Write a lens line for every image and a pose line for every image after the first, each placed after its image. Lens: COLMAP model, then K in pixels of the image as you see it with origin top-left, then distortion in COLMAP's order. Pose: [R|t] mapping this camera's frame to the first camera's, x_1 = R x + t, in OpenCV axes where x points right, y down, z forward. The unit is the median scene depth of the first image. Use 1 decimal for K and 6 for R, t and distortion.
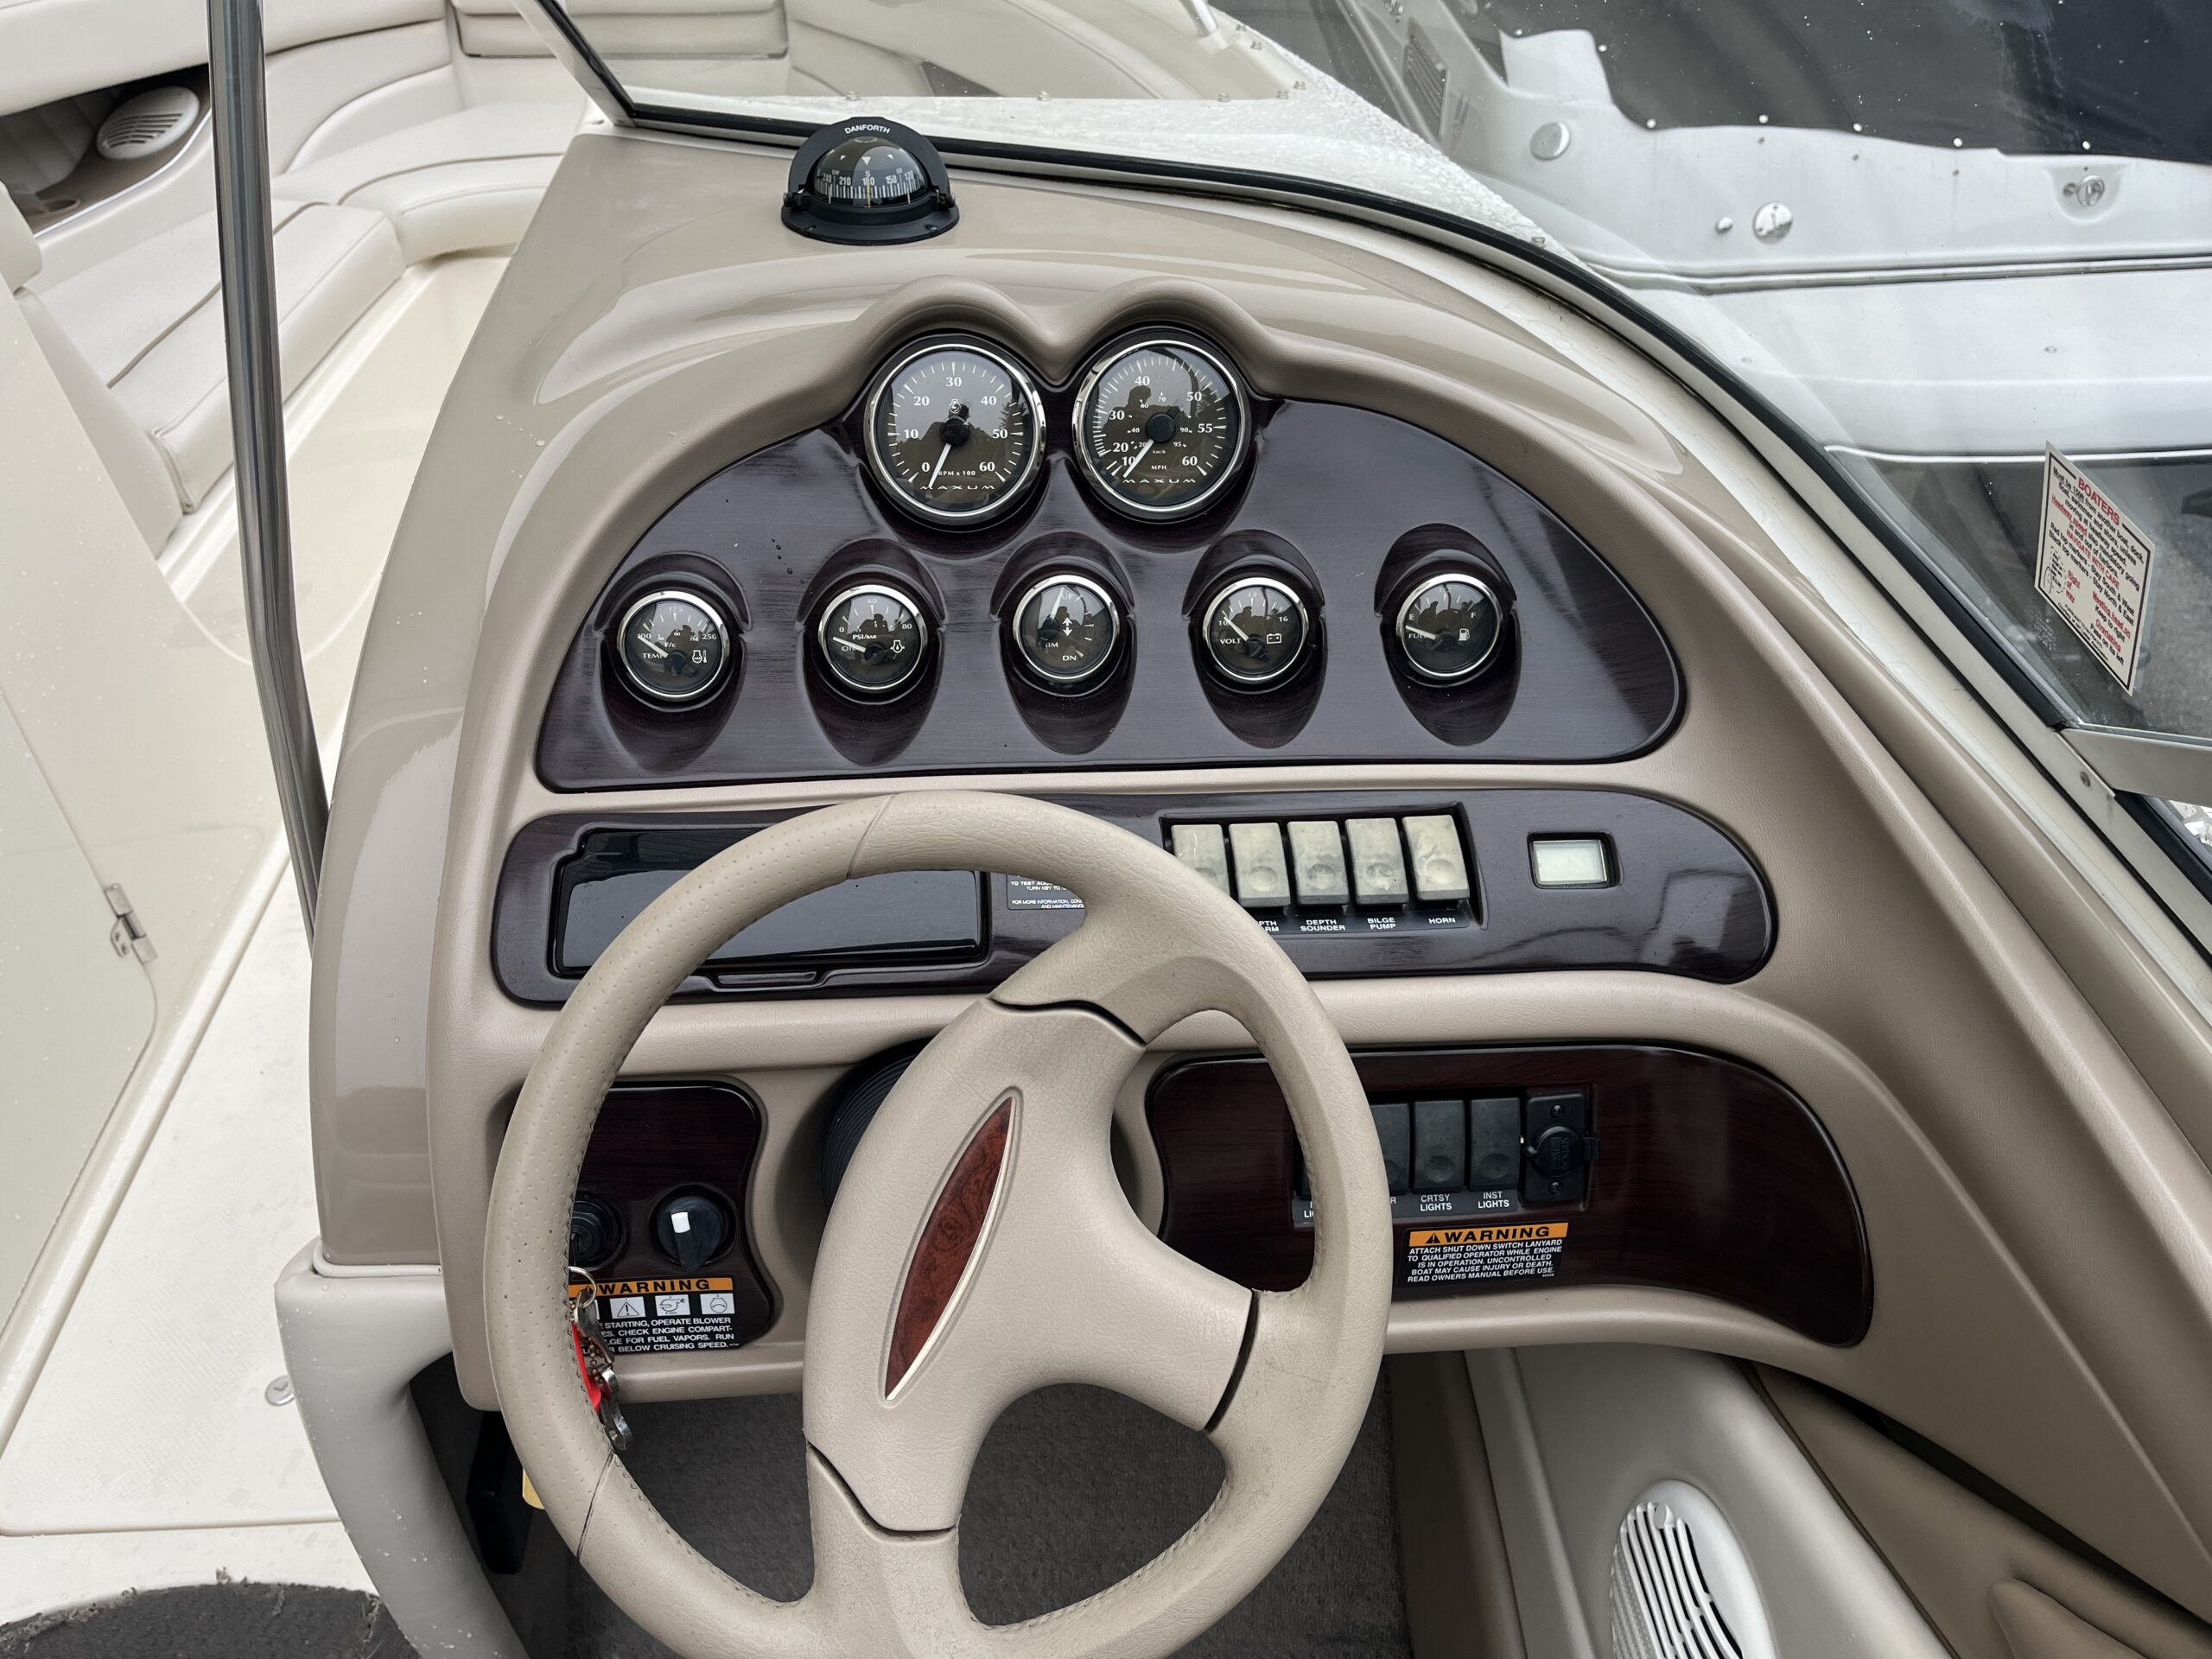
lens RADIAL K [[1645.5, 0, 1109.8], [0, 1645.5, 907.2], [0, 0, 1]] dist [0.020259, -0.059052]
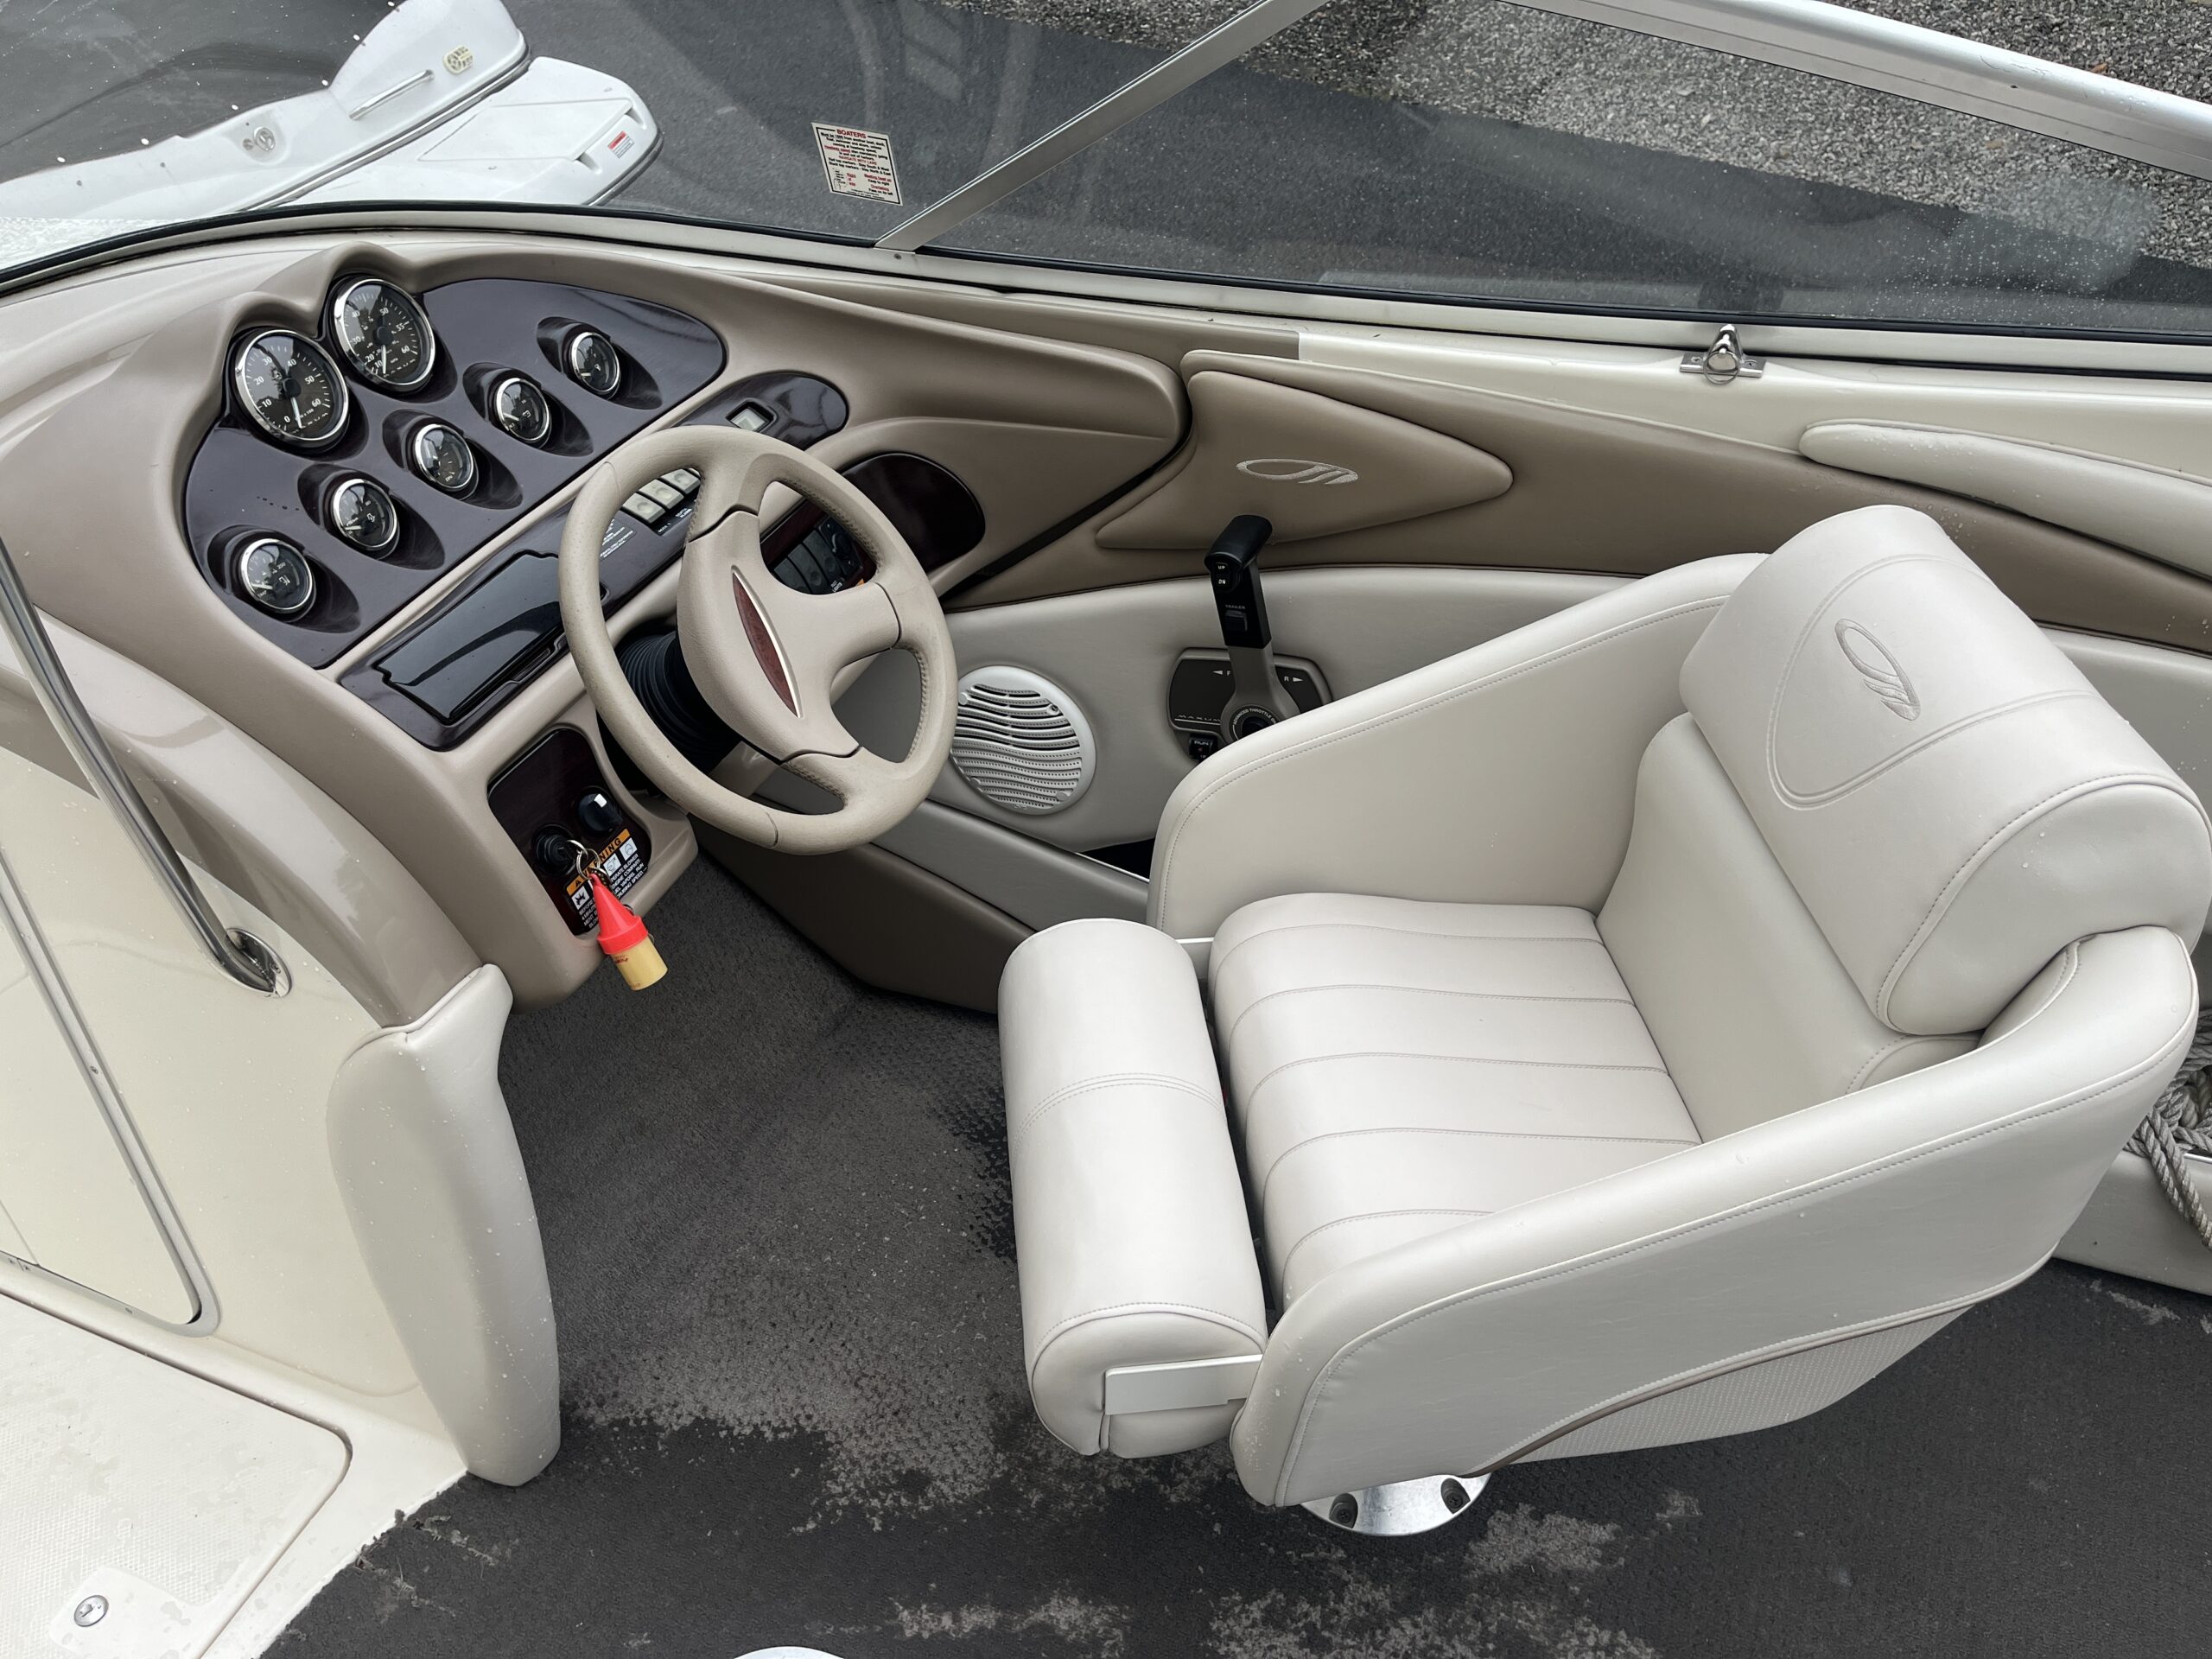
lens RADIAL K [[1645.5, 0, 1109.8], [0, 1645.5, 907.2], [0, 0, 1]] dist [0.020259, -0.059052]
pose [[0.443270, -0.610764, 0.656109, -1.056751], [0.607498, 0.742906, 0.281135, 0.101461], [-0.659134, 0.273966, 0.700346, -0.438246]]
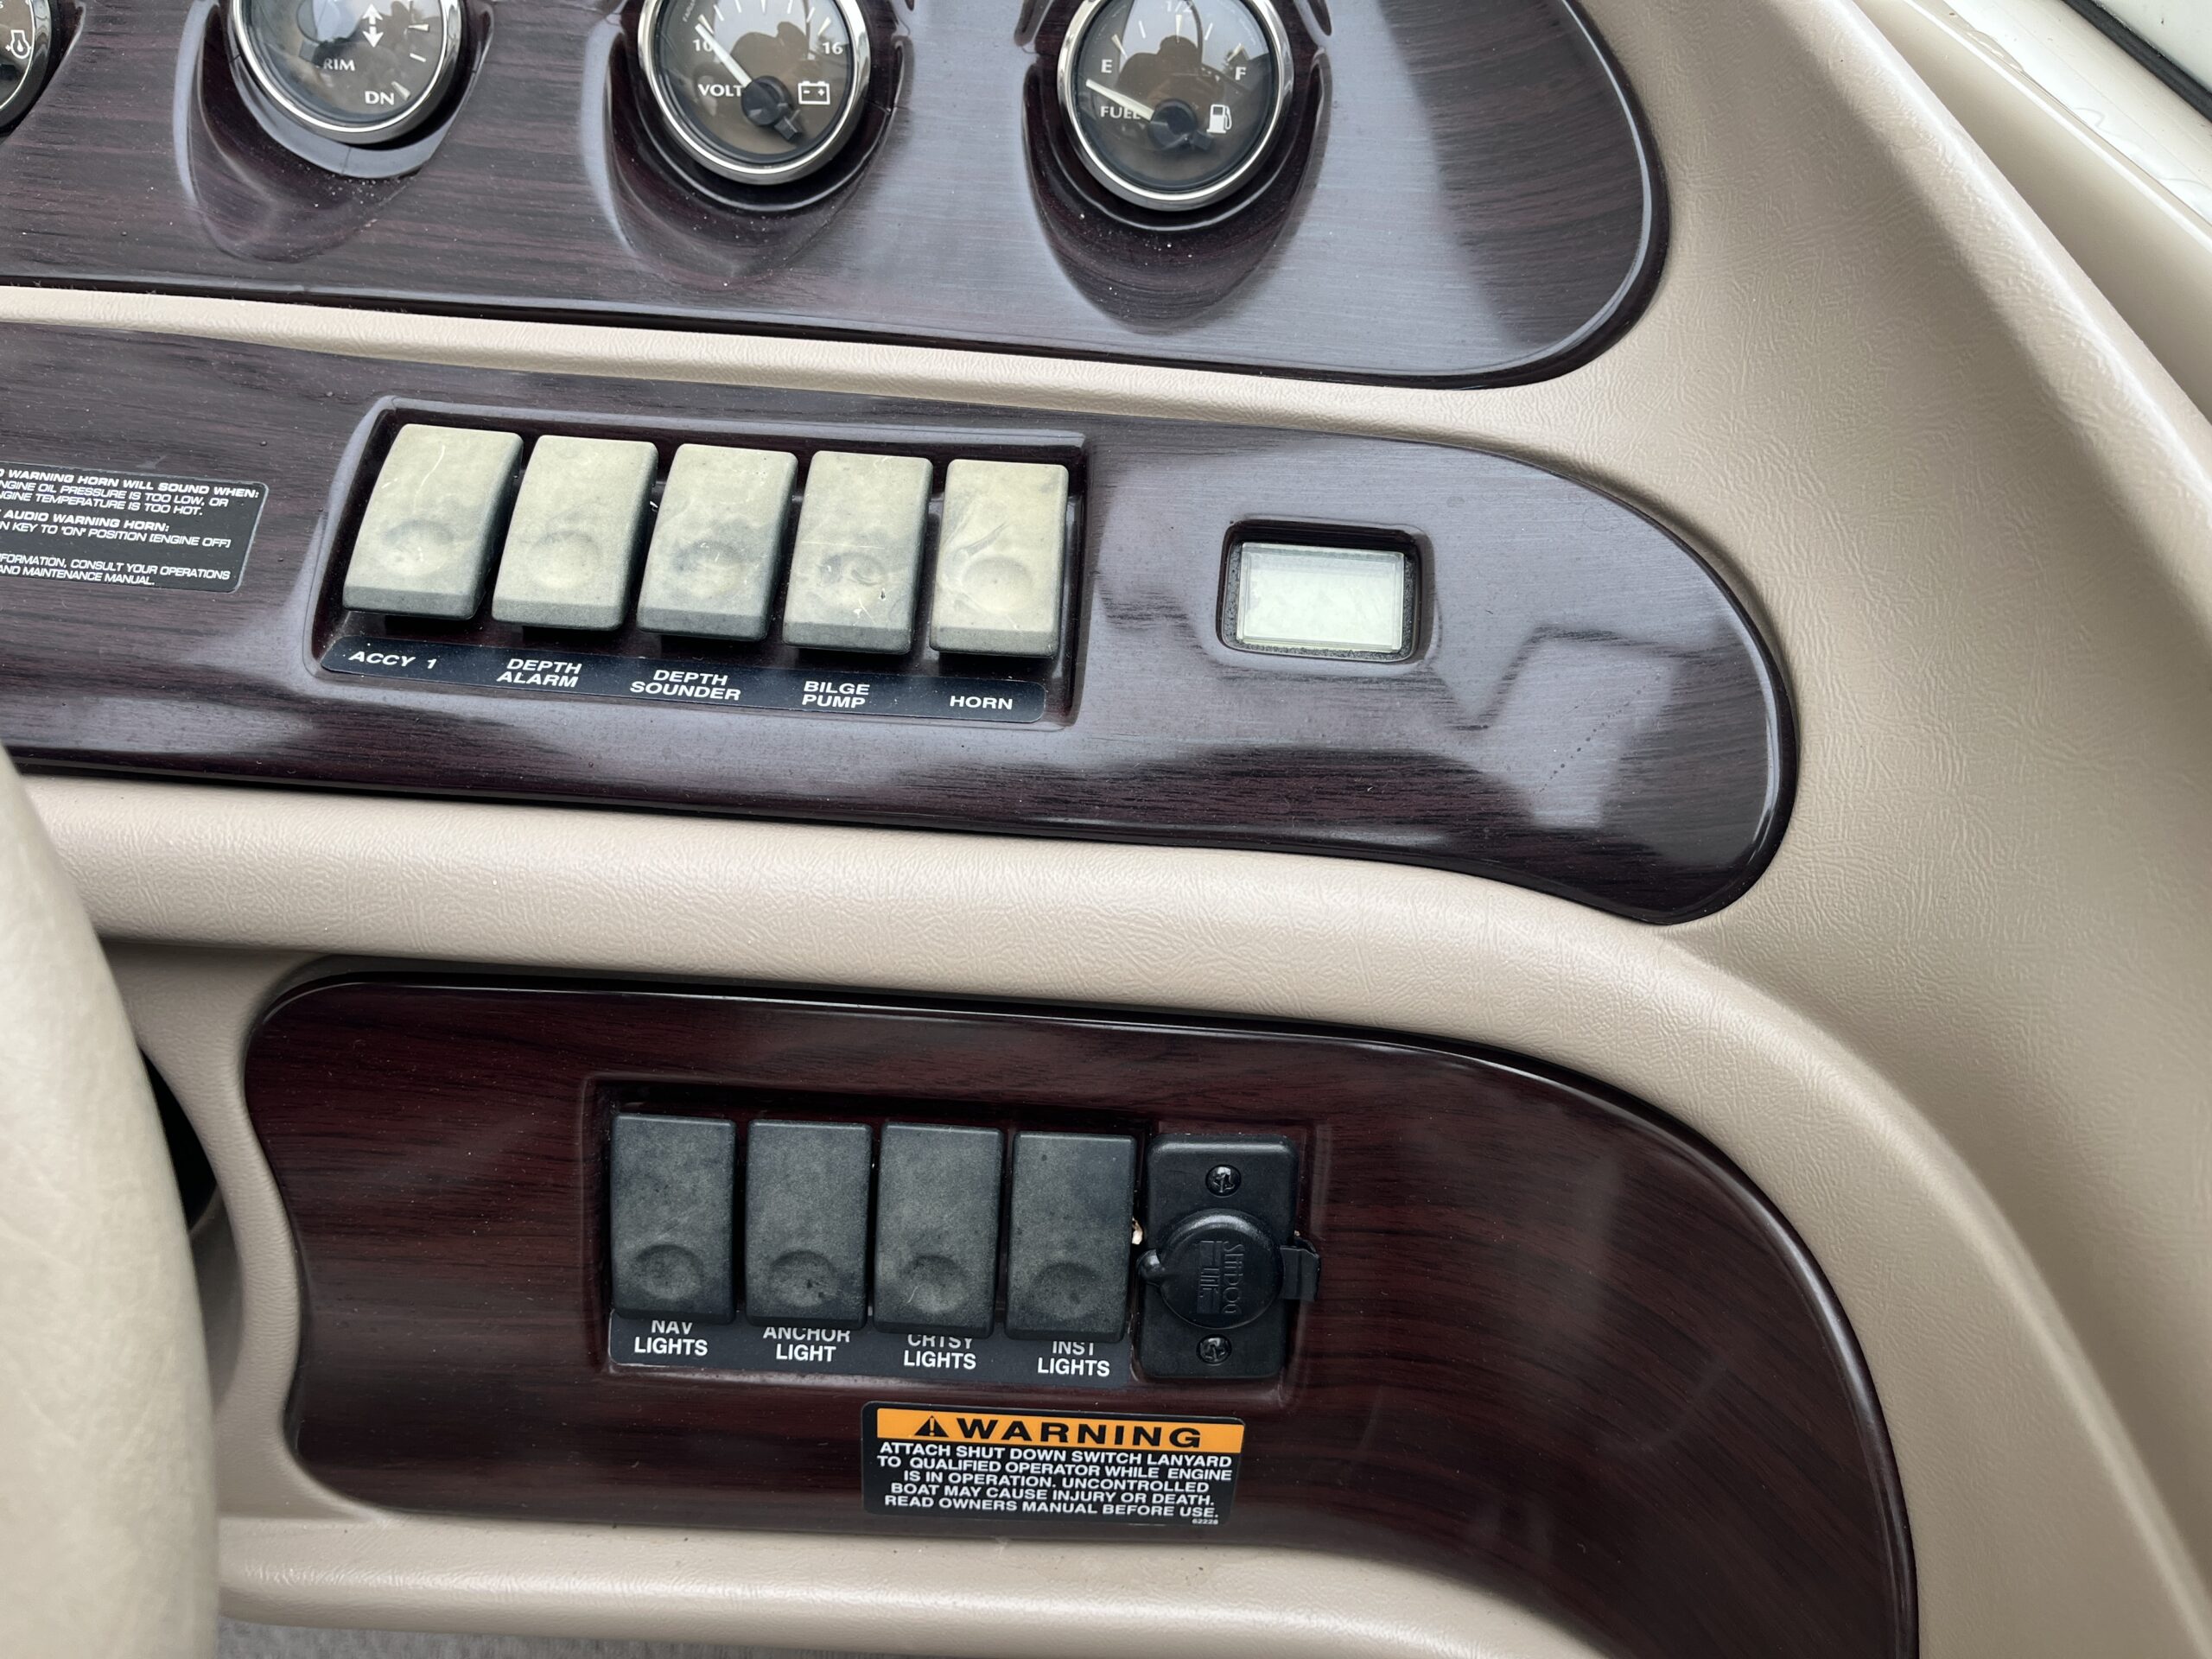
lens RADIAL K [[1637.7, 0, 1147.7], [0, 1637.7, 824.0], [0, 0, 1]] dist [0.029095, -0.063748]
pose [[0.993467, 0.101150, -0.052831, 0.243115], [-0.098803, 0.994075, 0.045305, 0.014349], [0.057101, -0.039789, 0.997575, 0.533586]]
